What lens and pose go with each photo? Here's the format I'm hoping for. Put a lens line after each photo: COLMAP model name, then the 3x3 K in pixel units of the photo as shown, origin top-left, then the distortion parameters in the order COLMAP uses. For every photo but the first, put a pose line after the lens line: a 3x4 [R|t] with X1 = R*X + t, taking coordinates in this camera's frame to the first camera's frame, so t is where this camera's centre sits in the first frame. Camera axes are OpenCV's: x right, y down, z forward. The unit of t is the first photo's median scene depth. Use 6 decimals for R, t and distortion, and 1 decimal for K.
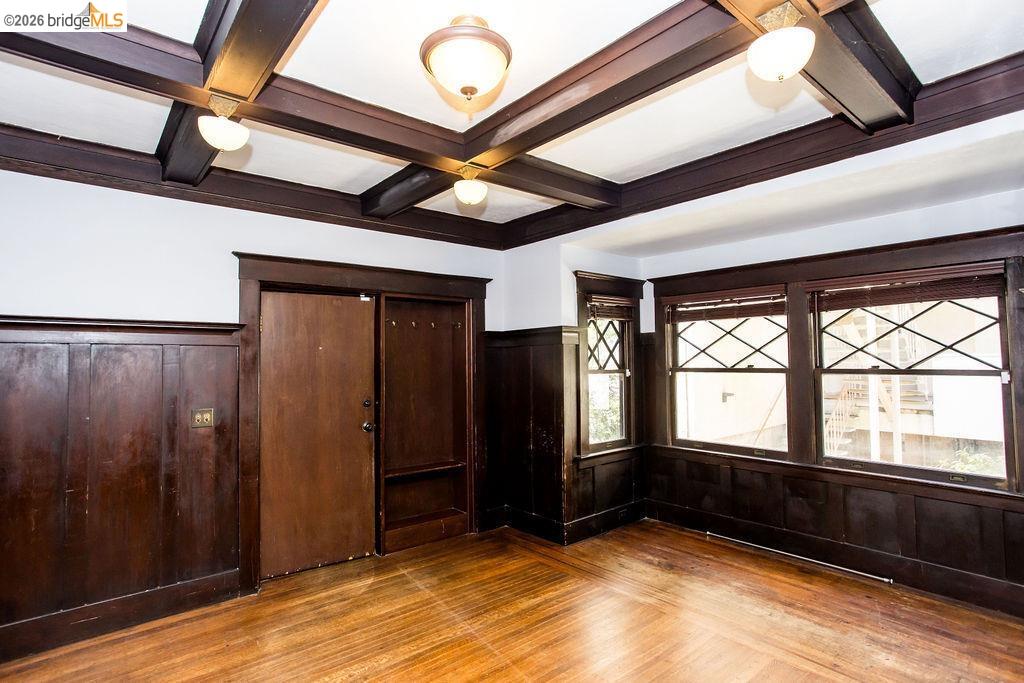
lens RADIAL K [[503.9, 0, 513.0], [0, 503.9, 333.7], [0, 0, 1]] dist [-0.044362, 0.026728]
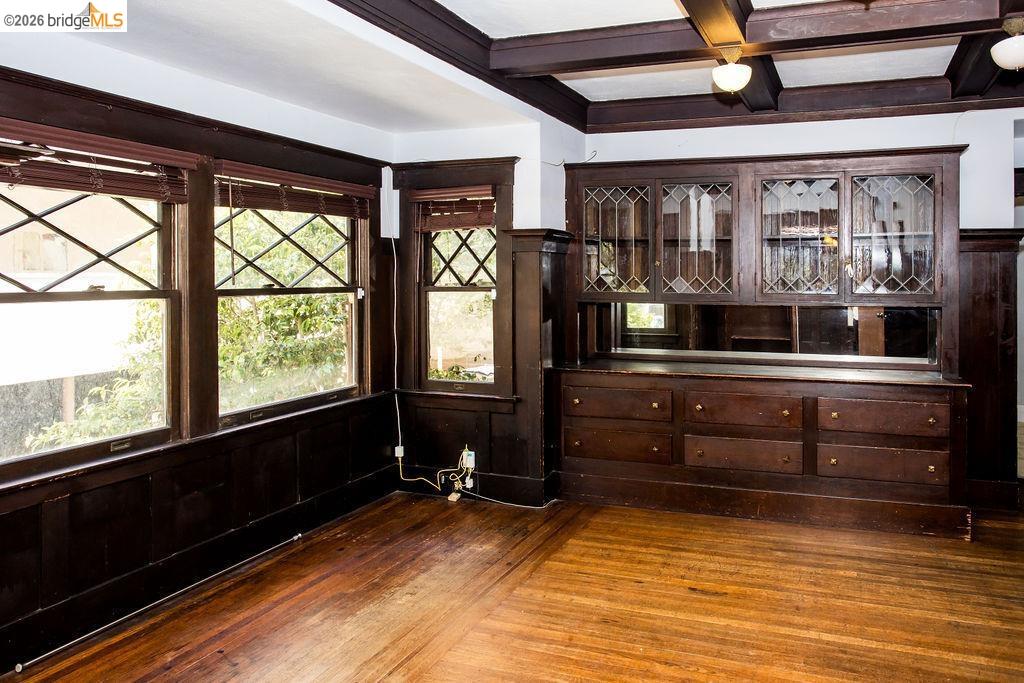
lens RADIAL K [[661.9, 0, 637.9], [0, 661.9, 272.7], [0, 0, 1]] dist [-0.029105, 0.005945]
pose [[-0.528430, 0.013370, 0.848871, -0.427806], [-0.040554, 0.998337, -0.040970, 0.058725], [-0.848008, -0.056075, -0.527009, 0.948046]]
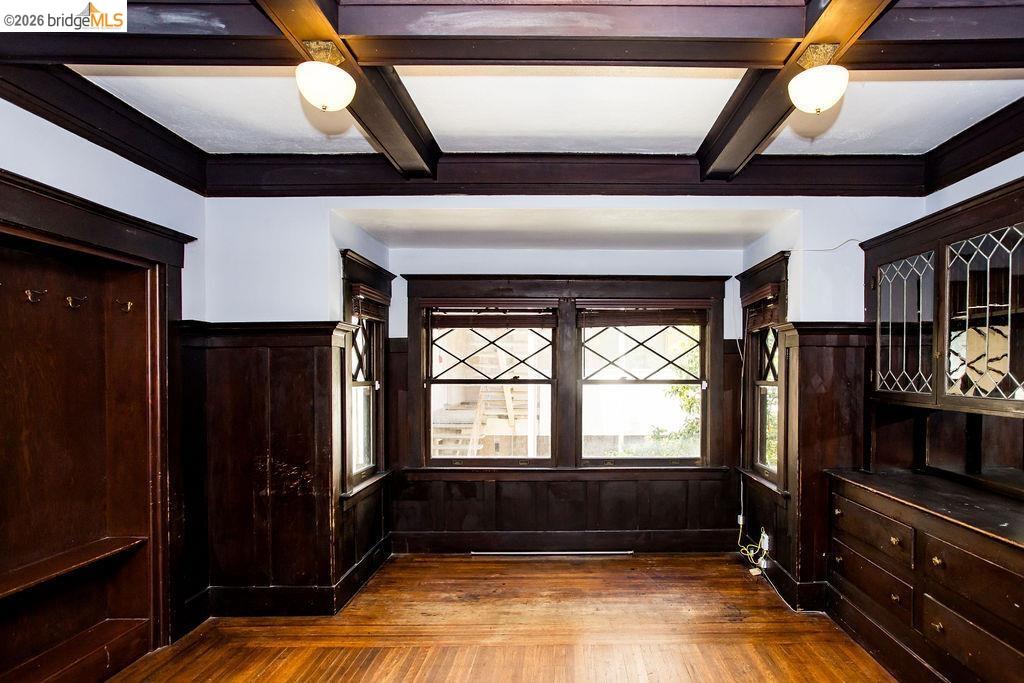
lens RADIAL K [[530.7, 0, 566.1], [0, 530.7, 380.1], [0, 0, 1]] dist [-0.069745, 0.059663]
pose [[0.645189, -0.003641, 0.764015, -0.284746], [-0.046293, 0.997965, 0.043850, 0.021069], [-0.762620, -0.063660, 0.643707, 0.264345]]
